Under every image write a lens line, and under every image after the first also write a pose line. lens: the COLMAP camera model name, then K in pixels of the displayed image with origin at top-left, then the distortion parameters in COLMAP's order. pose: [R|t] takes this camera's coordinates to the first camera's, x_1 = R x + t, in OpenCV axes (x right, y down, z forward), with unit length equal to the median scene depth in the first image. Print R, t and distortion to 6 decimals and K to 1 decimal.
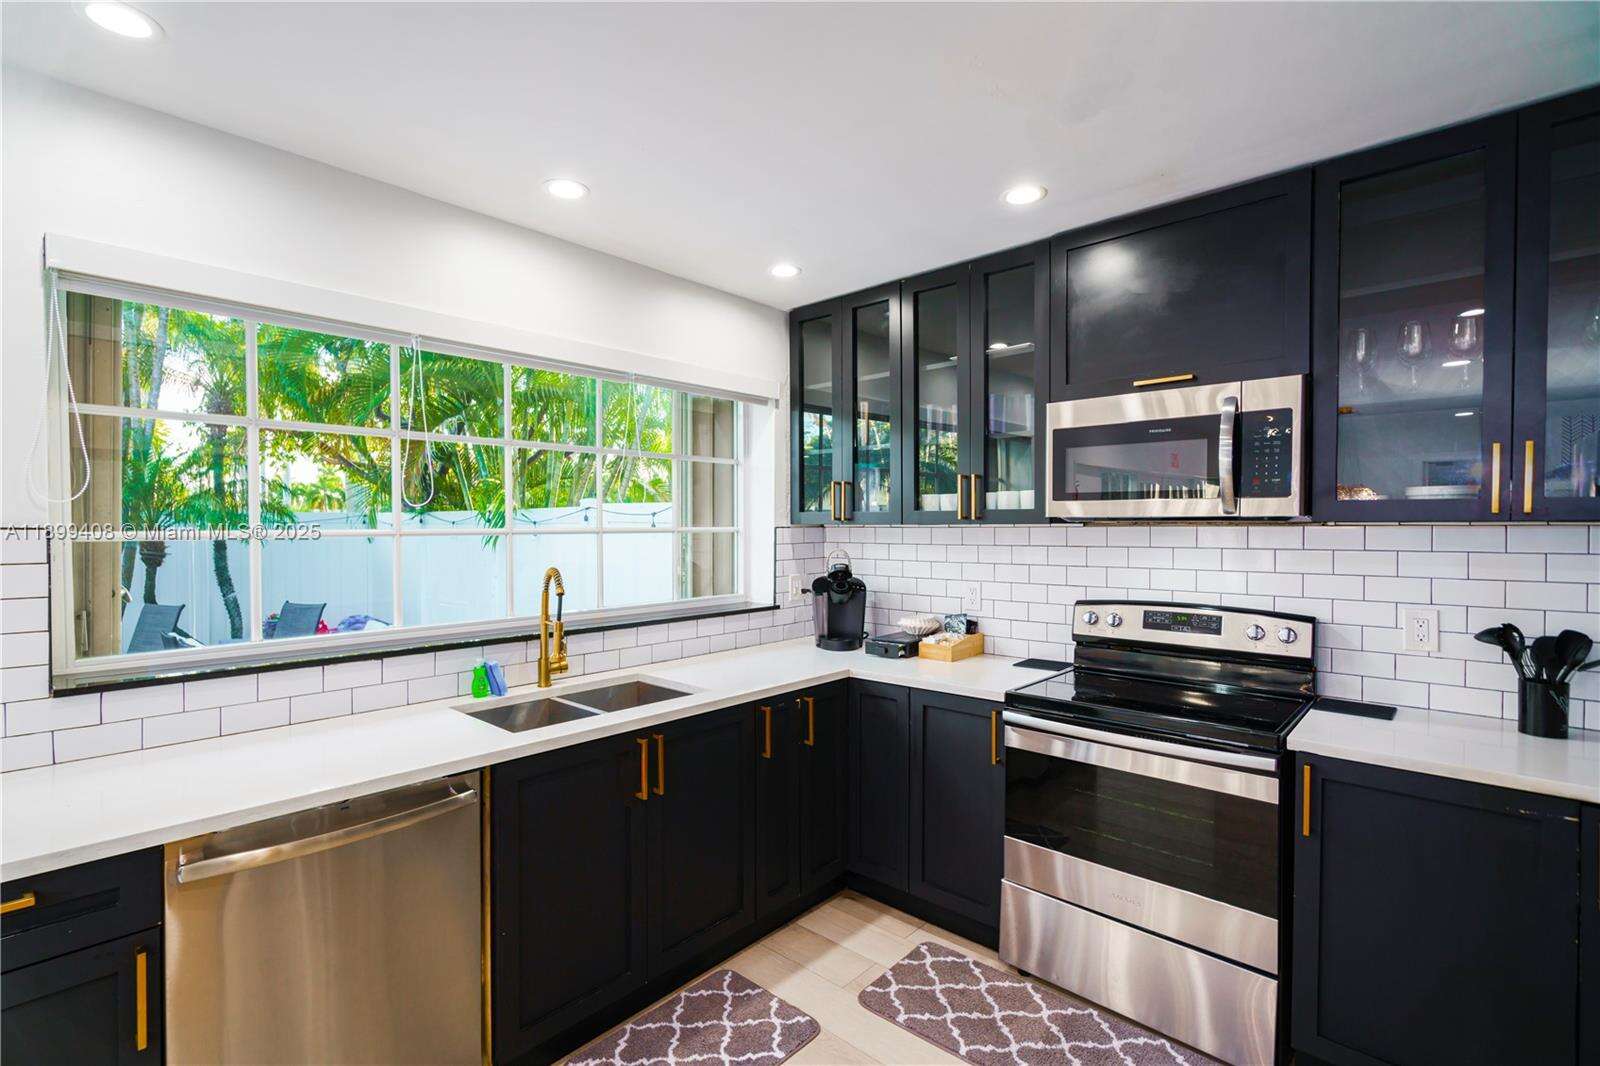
lens RADIAL K [[733.9, 0, 797.8], [0, 733.9, 530.2], [0, 0, 1]] dist [0.005404, 0.000723]
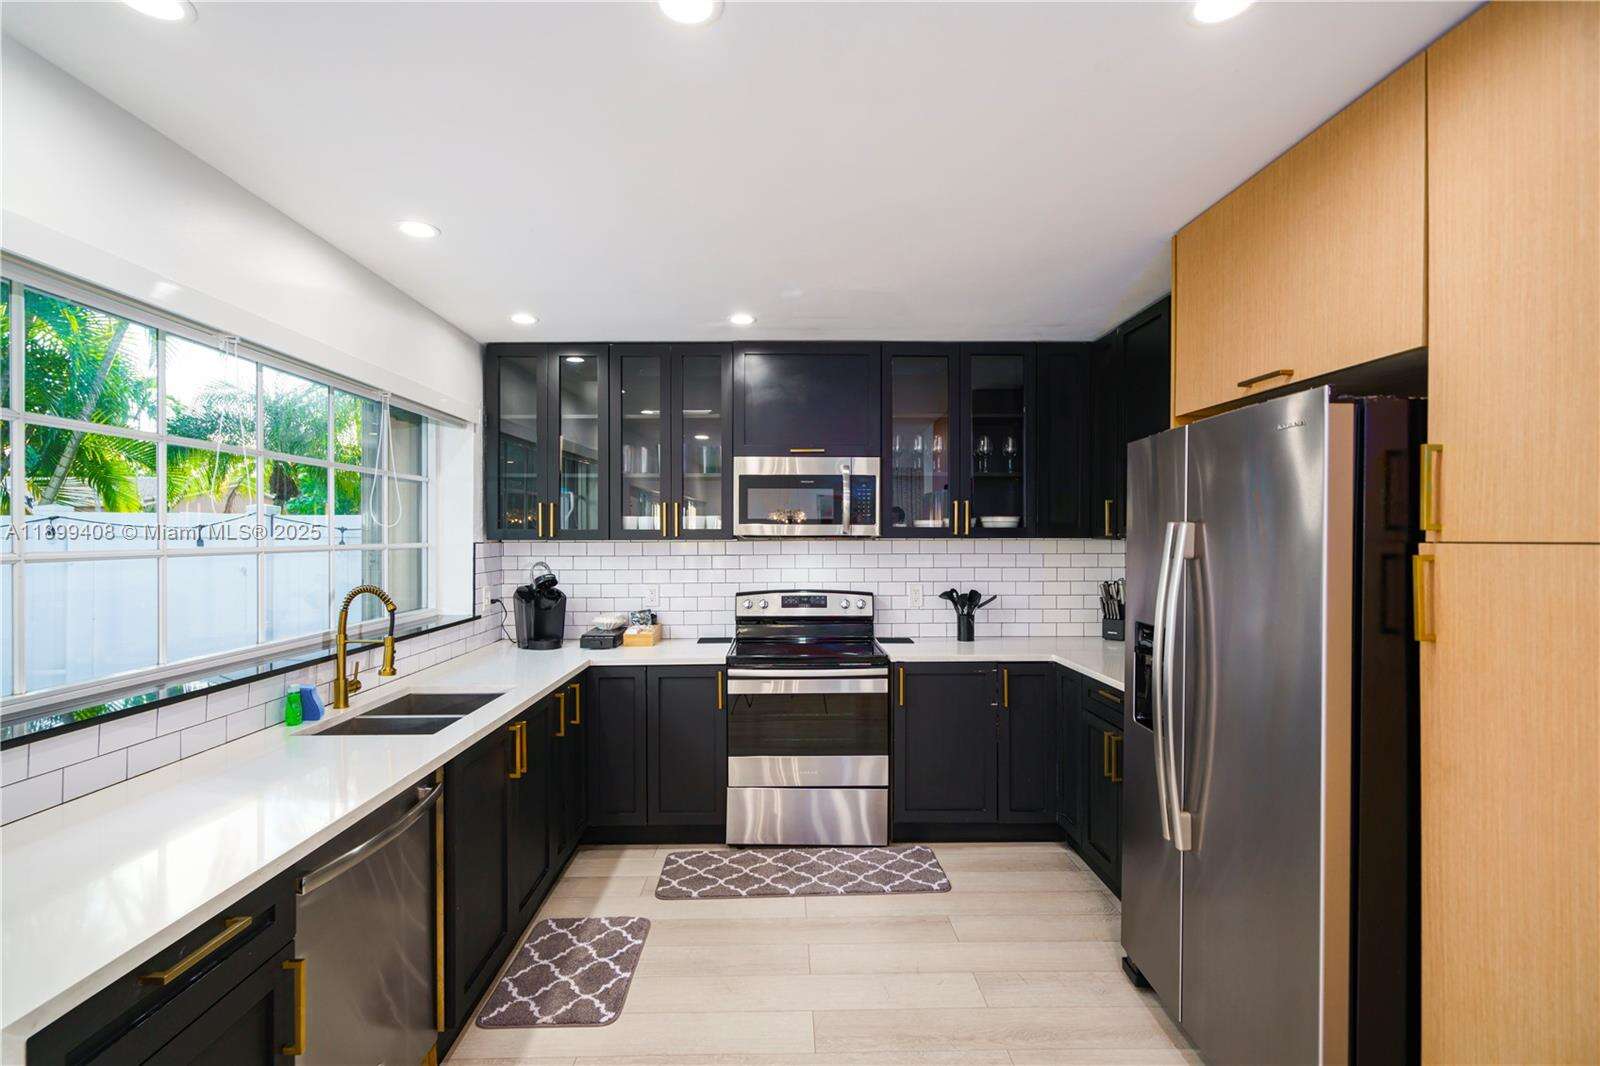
lens RADIAL K [[733.9, 0, 788.2], [0, 733.9, 528.9], [0, 0, 1]] dist [0.005404, 0.000723]
pose [[0.728416, 0.005496, 0.685113, -0.603211], [0.006025, 0.999878, -0.014427, -0.008866], [-0.685109, 0.014637, 0.728293, -0.130680]]
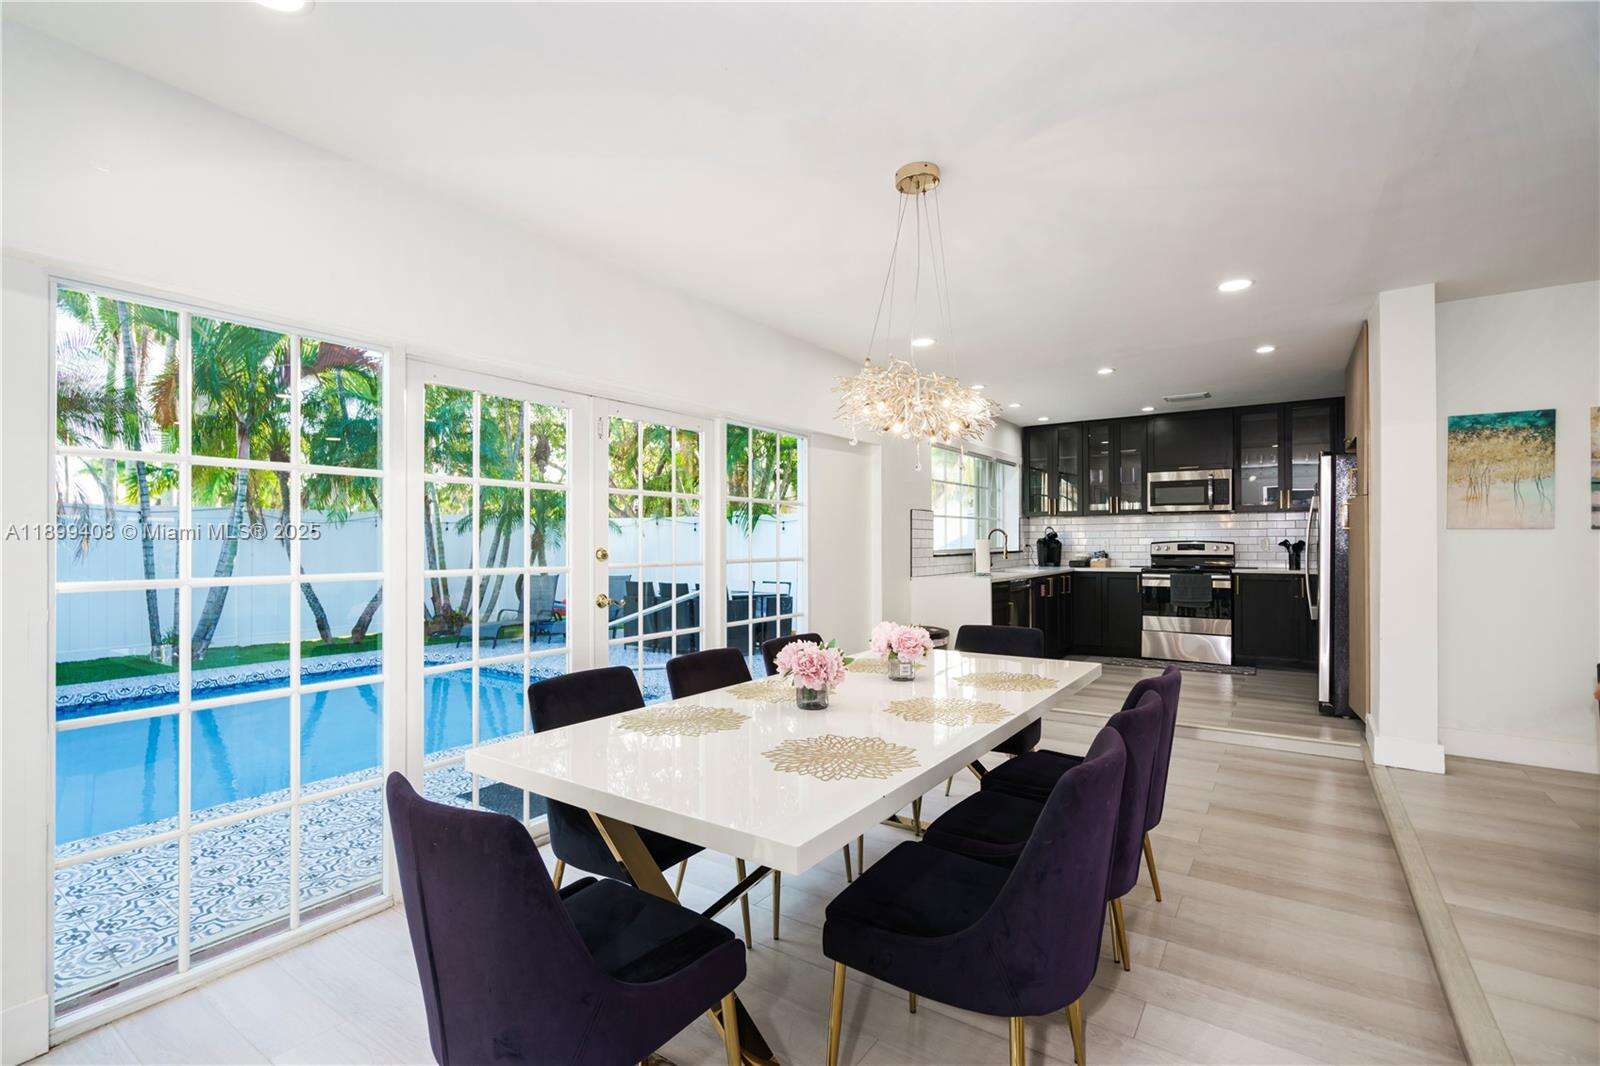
lens RADIAL K [[733.9, 0, 793.3], [0, 733.9, 536.2], [0, 0, 1]] dist [0.005404, 0.000723]
pose [[0.988920, -0.004534, 0.148379, -1.561872], [0.006217, 0.999922, -0.010877, 0.106737], [-0.148318, 0.011679, 0.988871, -1.759208]]
